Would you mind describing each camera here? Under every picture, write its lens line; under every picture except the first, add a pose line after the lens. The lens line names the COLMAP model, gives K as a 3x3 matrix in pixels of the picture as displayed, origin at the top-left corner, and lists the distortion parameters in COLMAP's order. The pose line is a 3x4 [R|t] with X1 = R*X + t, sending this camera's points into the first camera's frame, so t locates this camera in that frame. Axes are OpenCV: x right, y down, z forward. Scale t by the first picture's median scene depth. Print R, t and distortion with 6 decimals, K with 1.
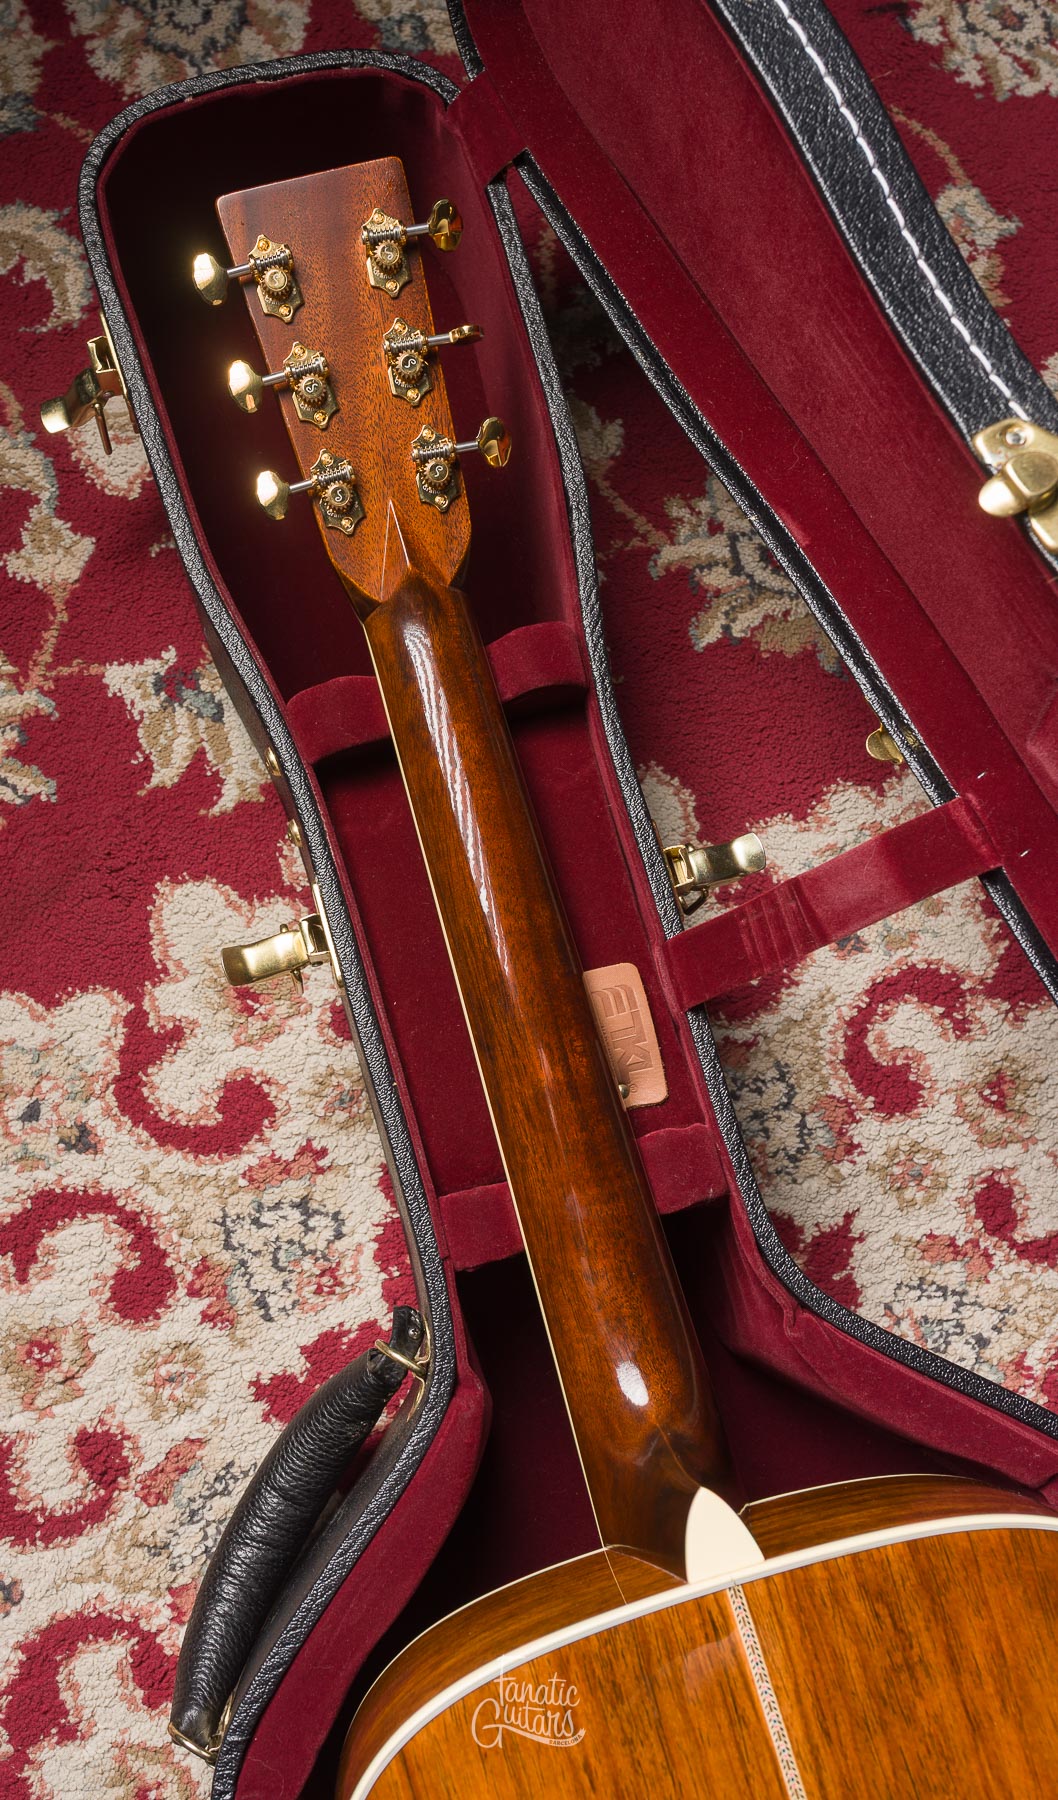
lens RADIAL K [[1742.5, 0, 455.4], [0, 1742.5, 898.1], [0, 0, 1]] dist [-0.000457, -0.002431]
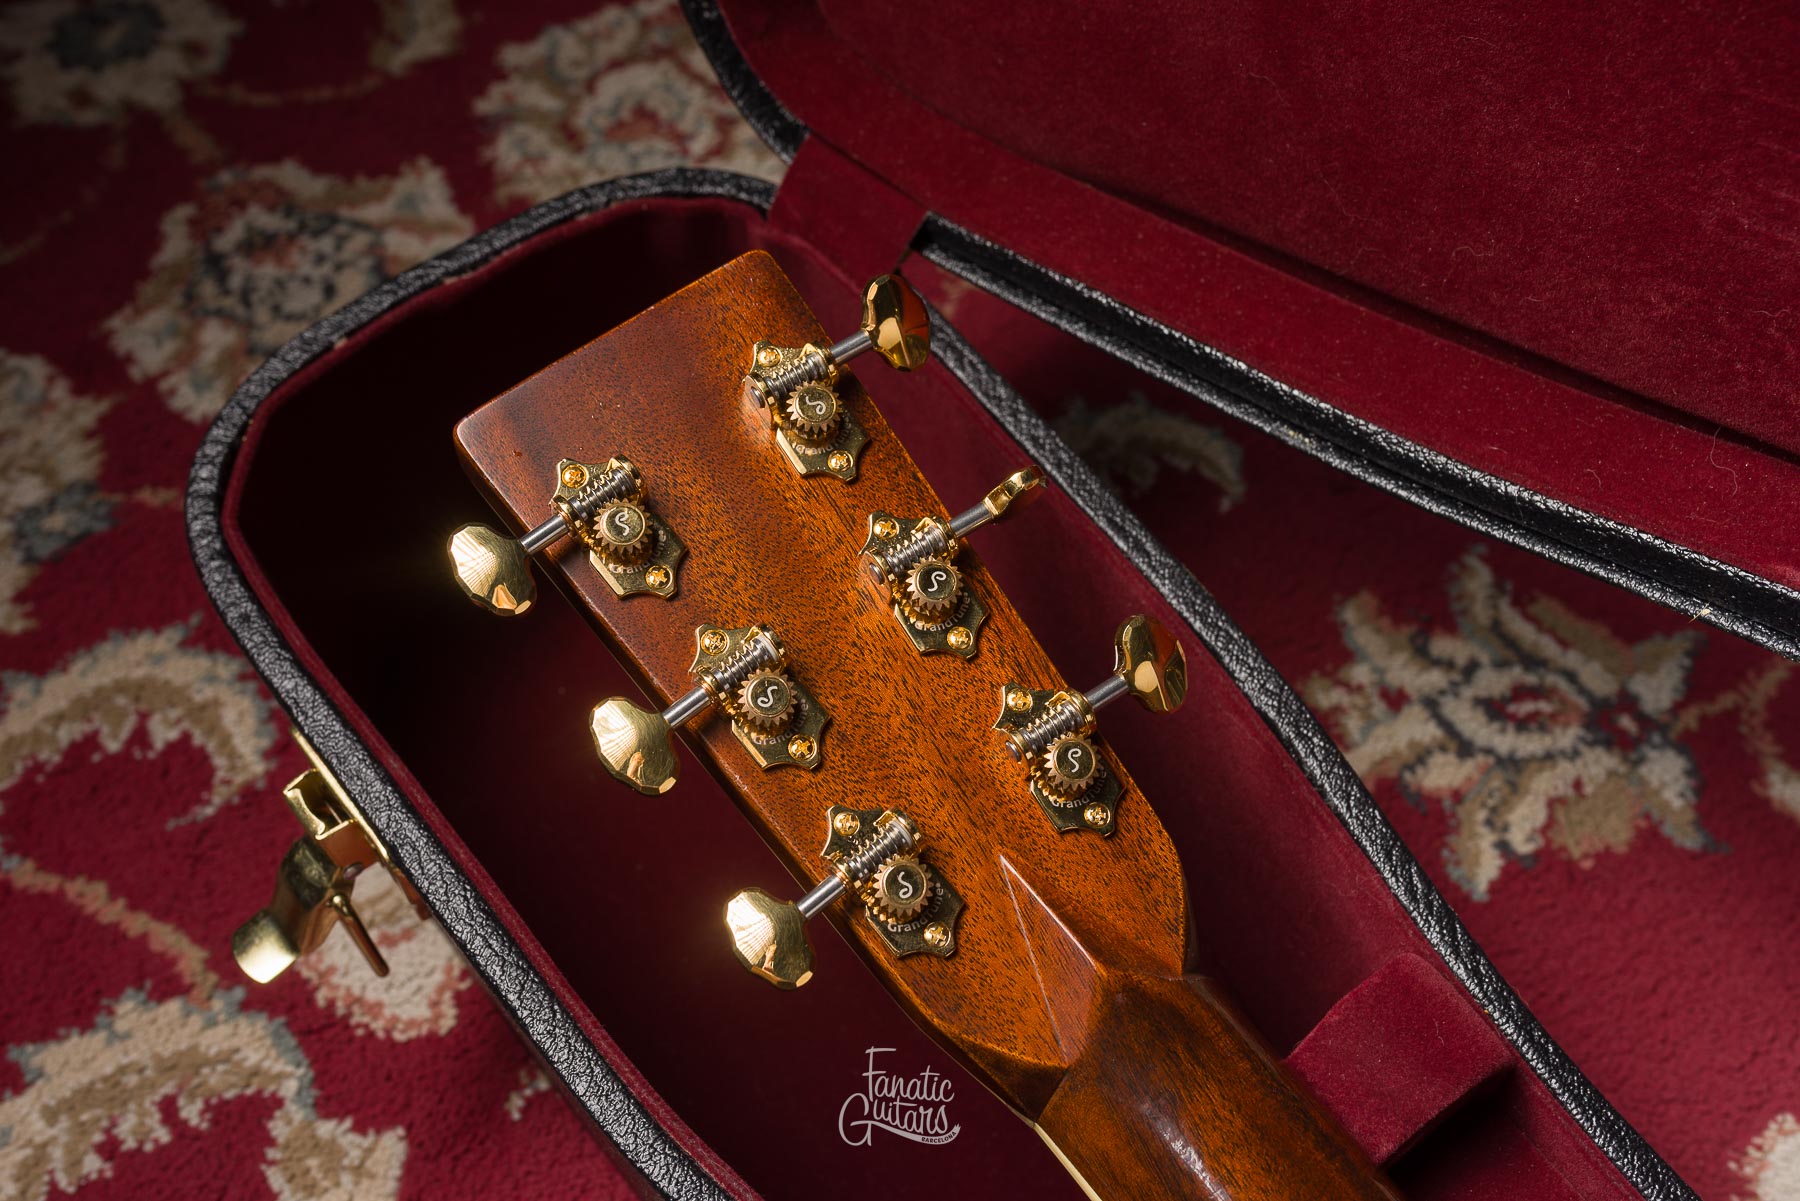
lens RADIAL K [[1790.3, 0, 901.3], [0, 1790.3, 601.0], [0, 0, 1]] dist [0.005078, 0.000929]
pose [[0.925061, -0.350953, 0.145236, -0.092868], [0.379287, 0.873777, -0.304393, -0.129165], [-0.020077, 0.336668, 0.941409, 0.447209]]
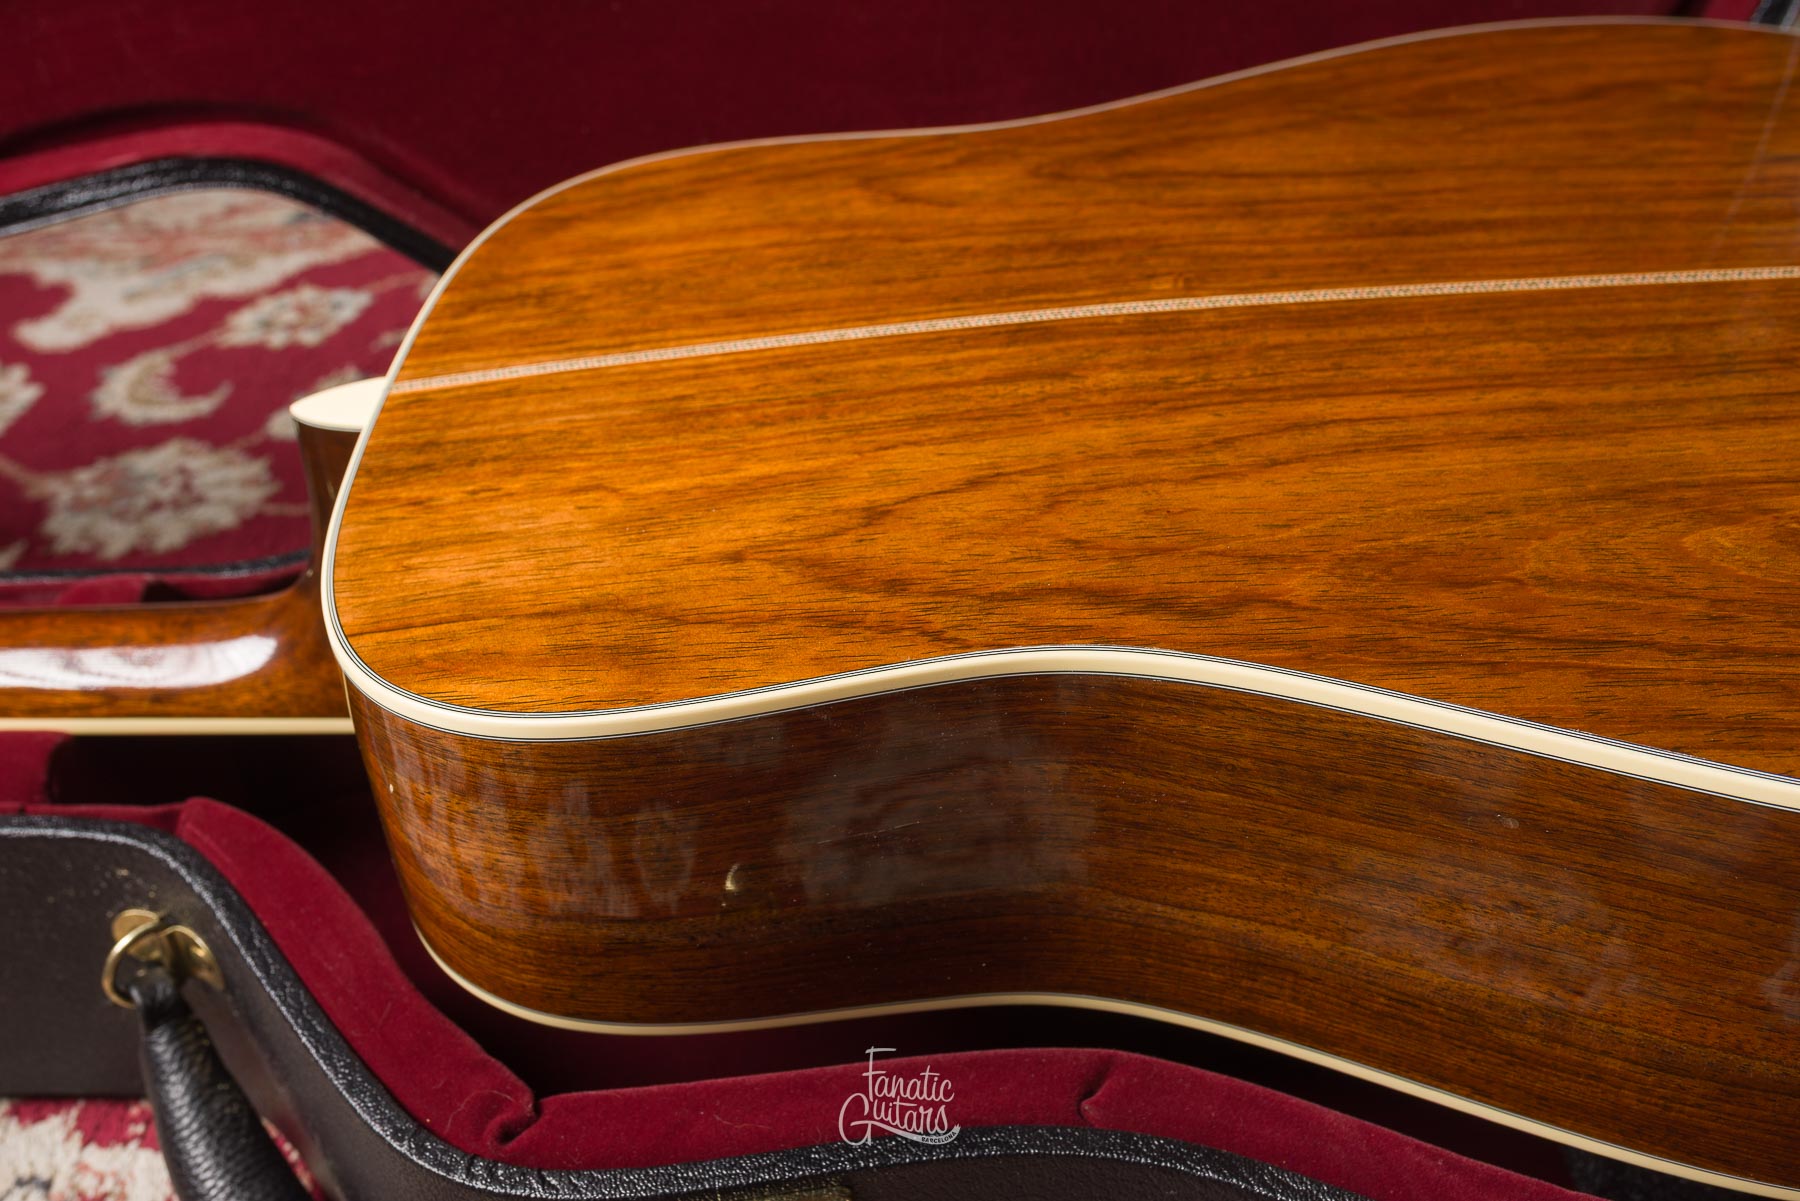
lens RADIAL K [[1774.8, 0, 901.9], [0, 1774.8, 605.7], [0, 0, 1]] dist [0.003463, 0.010882]
pose [[0.276383, -0.627569, 0.727853, -0.345120], [0.951864, 0.283205, -0.117260, 0.536099], [-0.132542, 0.725225, 0.675634, 0.290400]]
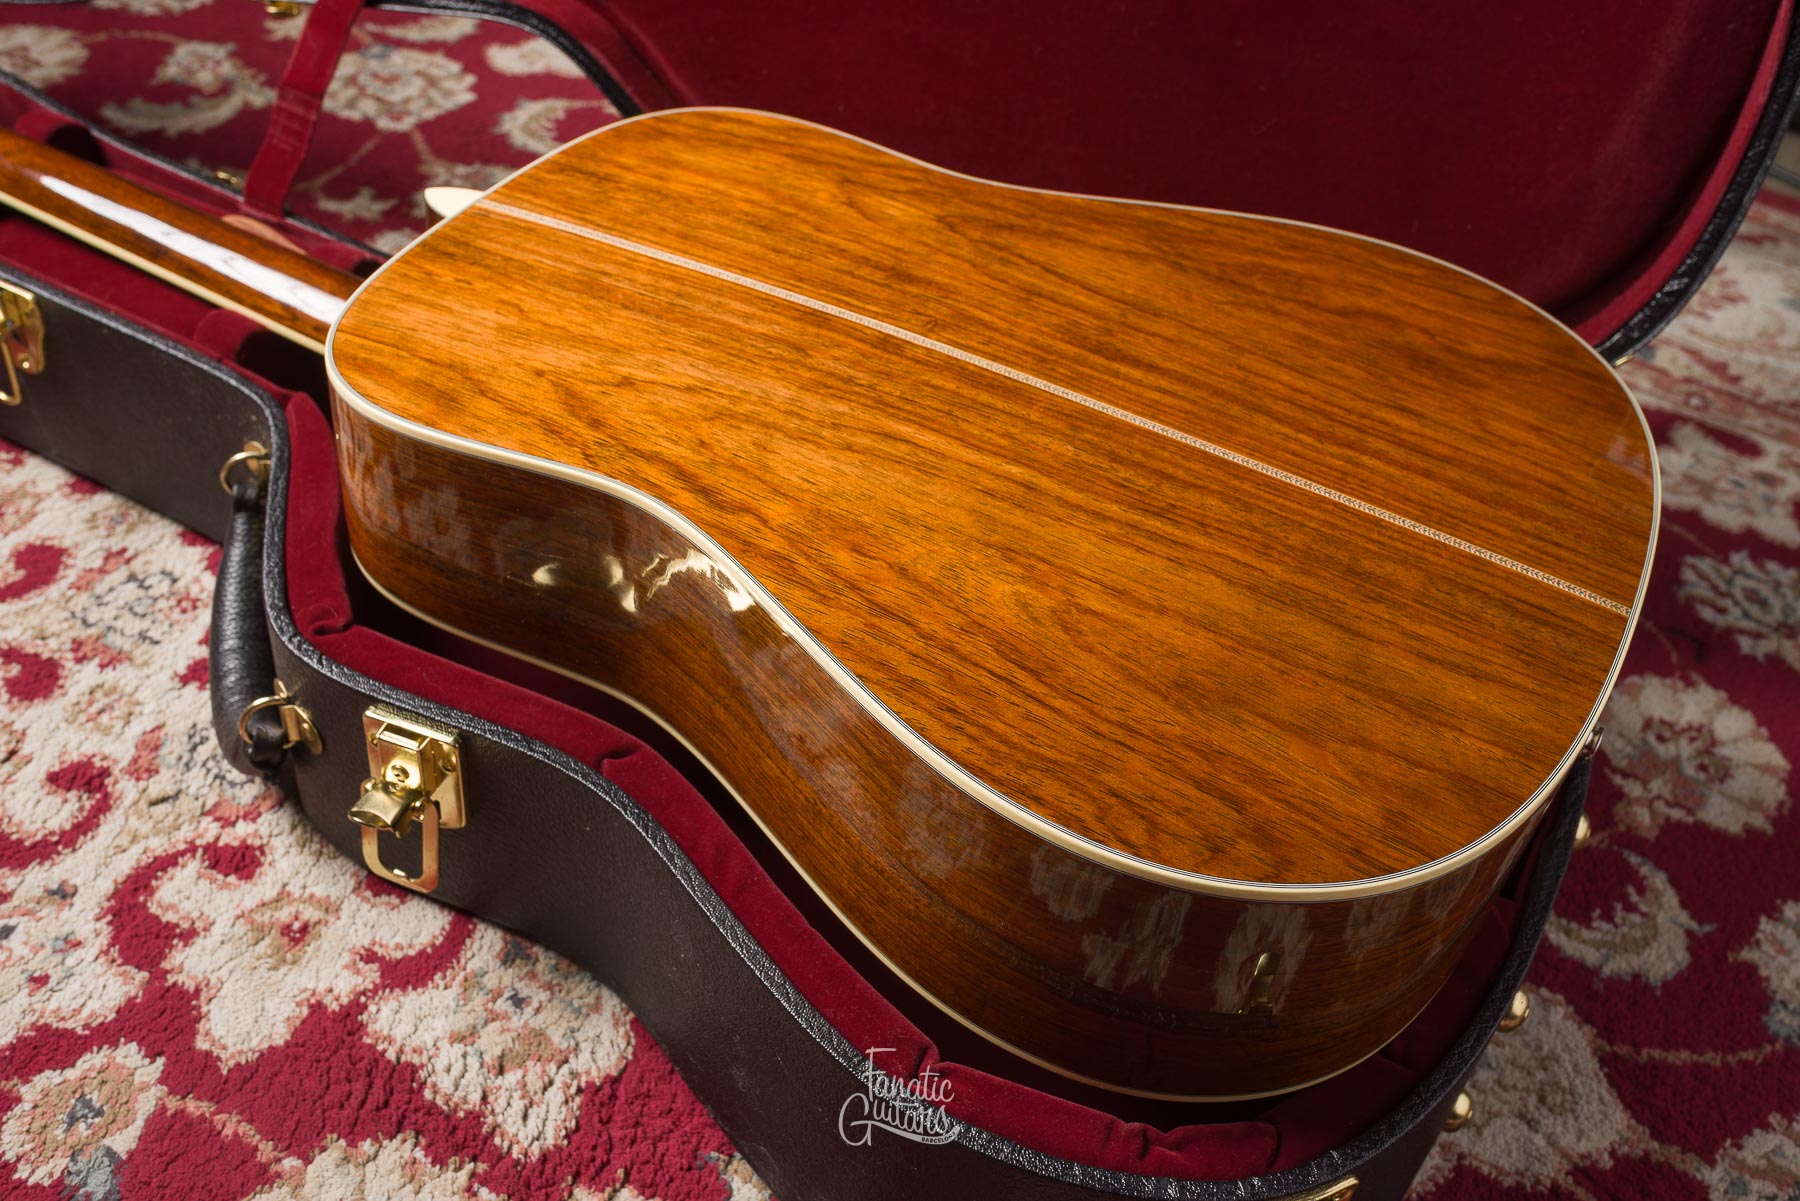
lens RADIAL K [[1746.3, 0, 900.2], [0, 1746.3, 599.1], [0, 0, 1]] dist [0.002578, -0.001000]
pose [[0.689470, -0.472166, 0.549264, -0.374885], [0.691772, 0.654005, -0.306150, 0.883108], [-0.214668, 0.591047, 0.777549, -0.003683]]
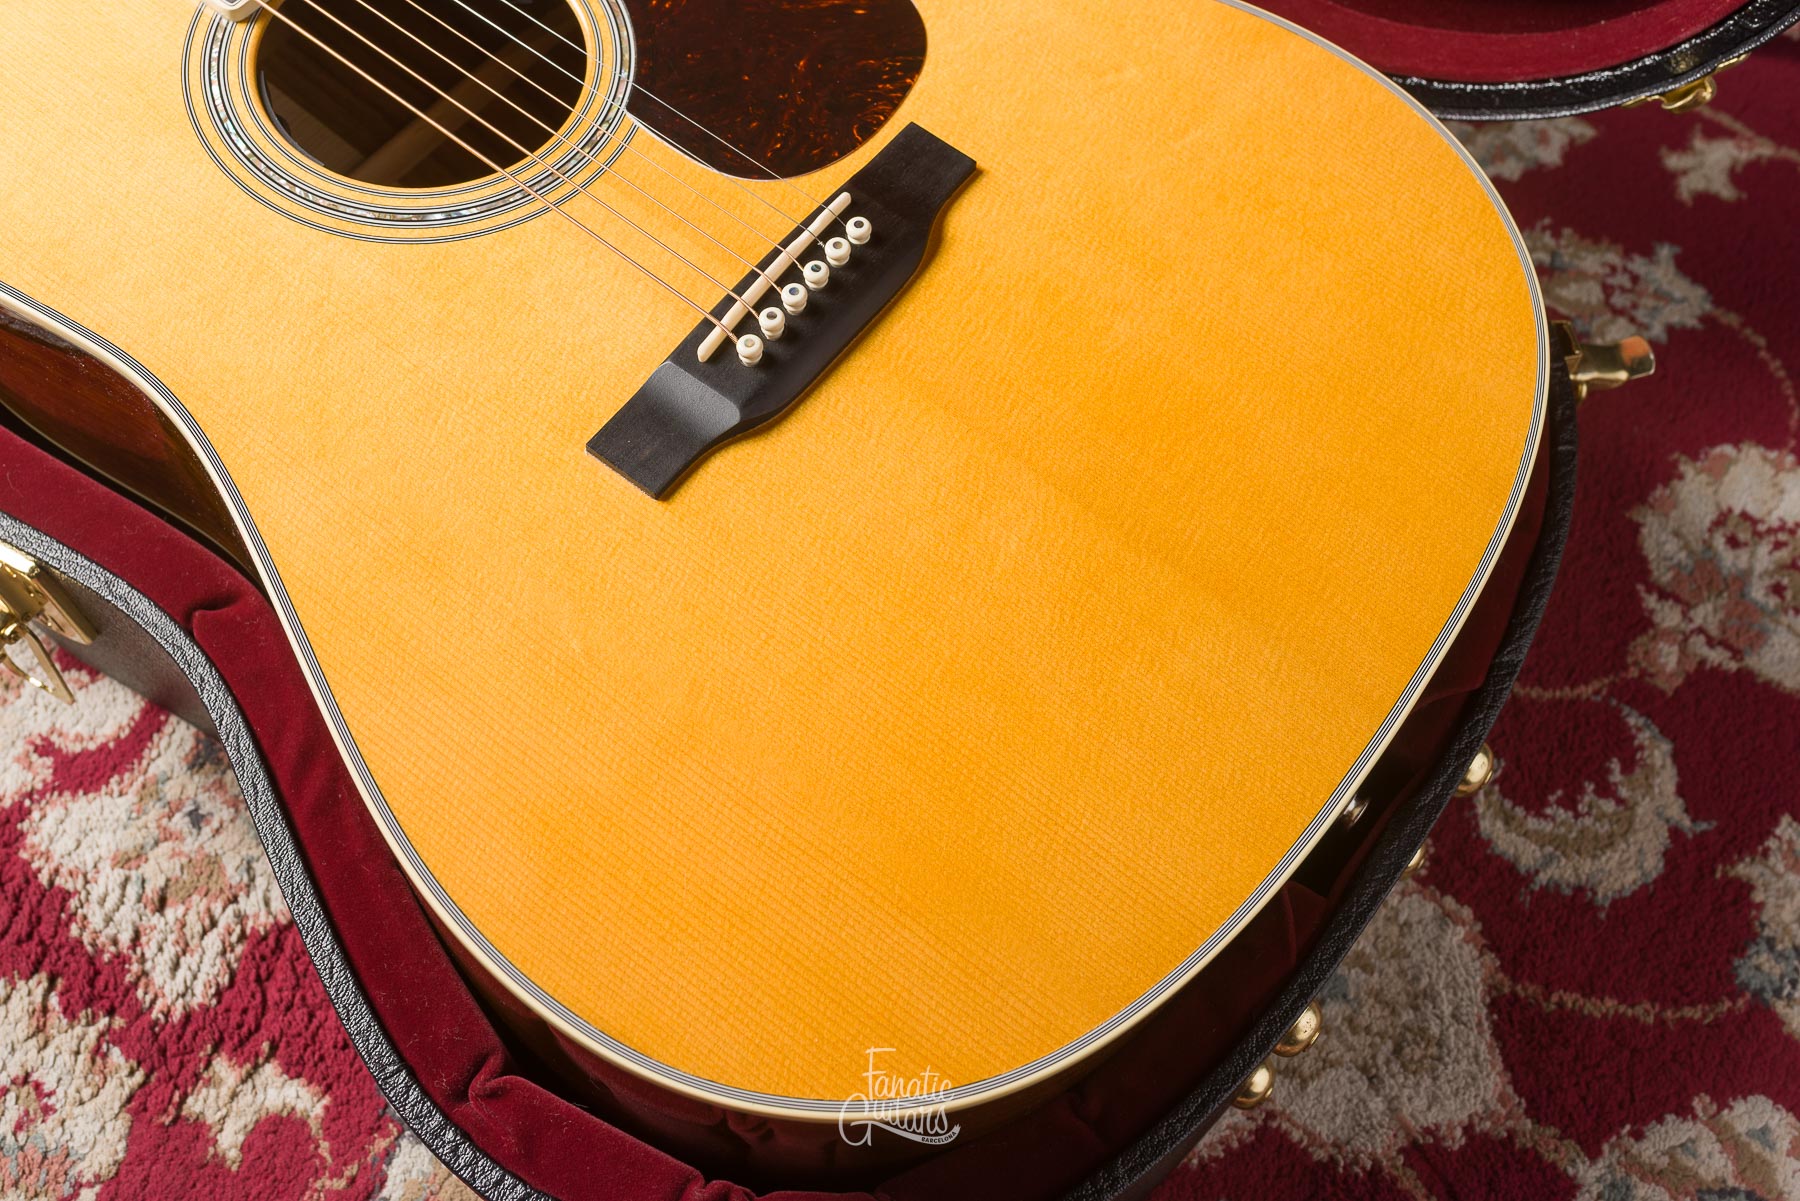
lens RADIAL K [[1756.0, 0, 901.4], [0, 1756.0, 596.6], [0, 0, 1]] dist [0.003298, -0.003701]
pose [[0.790440, -0.562475, 0.242540, 0.019457], [0.604948, 0.778986, -0.164982, 0.850469], [-0.096137, 0.277133, 0.956010, 0.047068]]
